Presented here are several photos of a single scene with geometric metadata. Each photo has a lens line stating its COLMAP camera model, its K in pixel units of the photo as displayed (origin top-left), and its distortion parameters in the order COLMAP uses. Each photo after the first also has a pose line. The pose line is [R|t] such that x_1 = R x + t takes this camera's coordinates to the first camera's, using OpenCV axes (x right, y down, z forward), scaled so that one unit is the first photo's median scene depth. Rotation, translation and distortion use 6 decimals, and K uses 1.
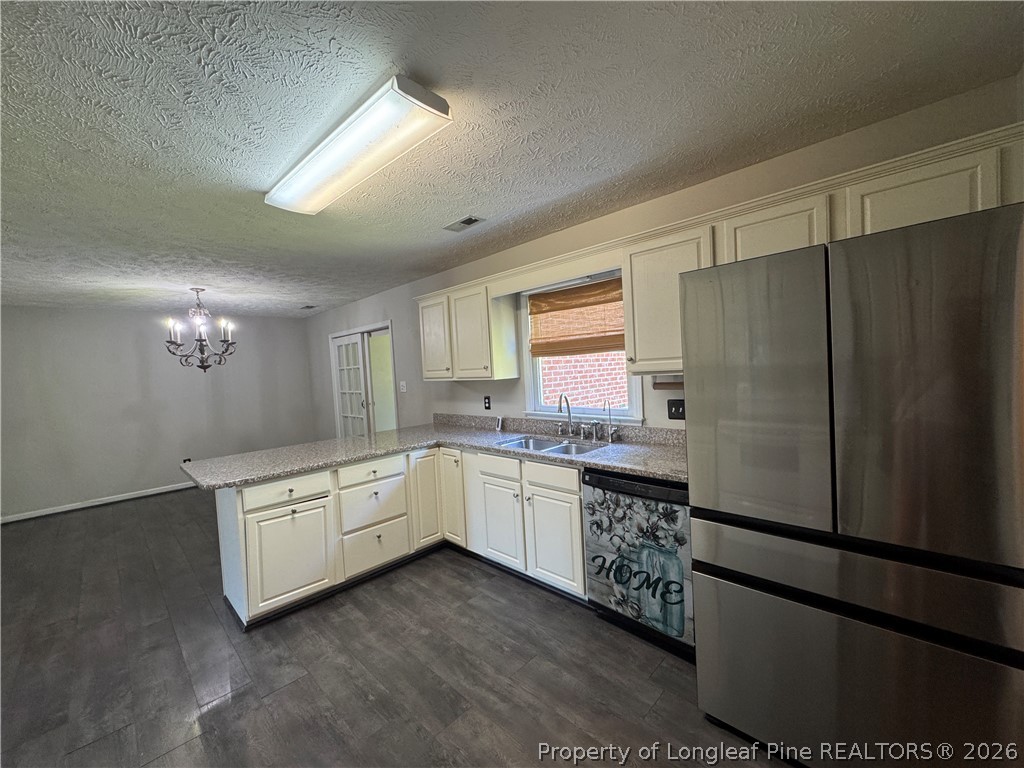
lens RADIAL K [[412.9, 0, 507.3], [0, 412.9, 384.2], [0, 0, 1]] dist [-0.001350, -0.000434]
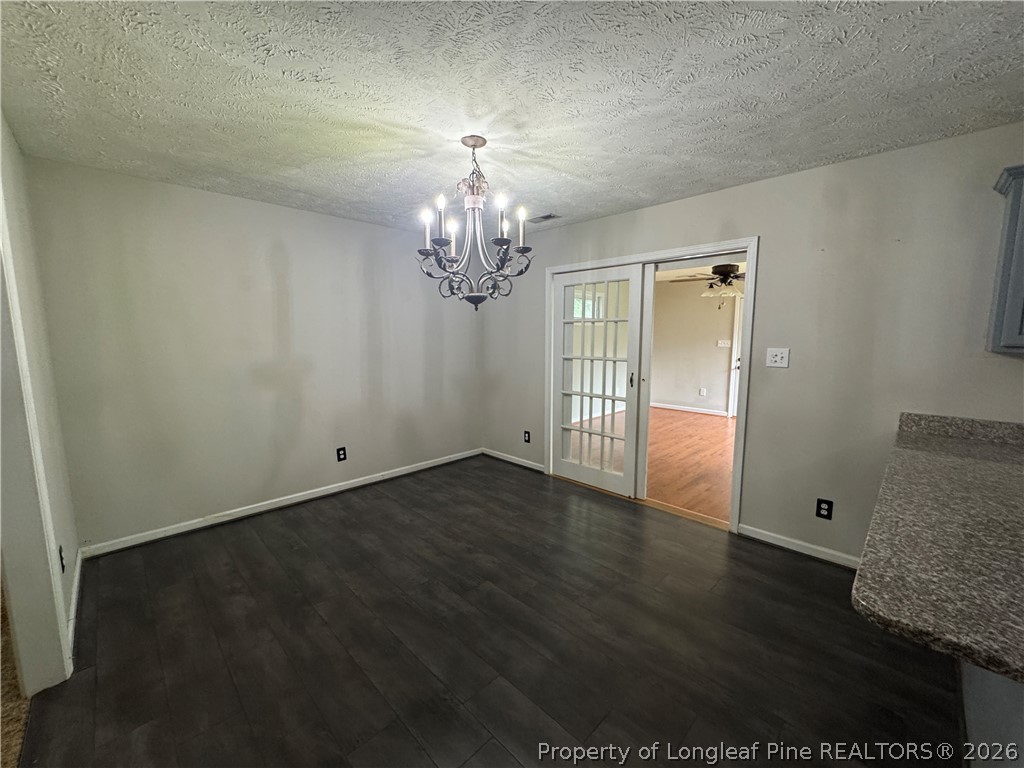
lens RADIAL K [[412.9, 0, 515.8], [0, 412.9, 385.2], [0, 0, 1]] dist [-0.001350, -0.000434]
pose [[0.998508, 0.050274, 0.021316, -0.546296], [-0.051819, 0.995487, 0.079502, 0.015705], [-0.017222, -0.080488, 0.996607, 0.384041]]
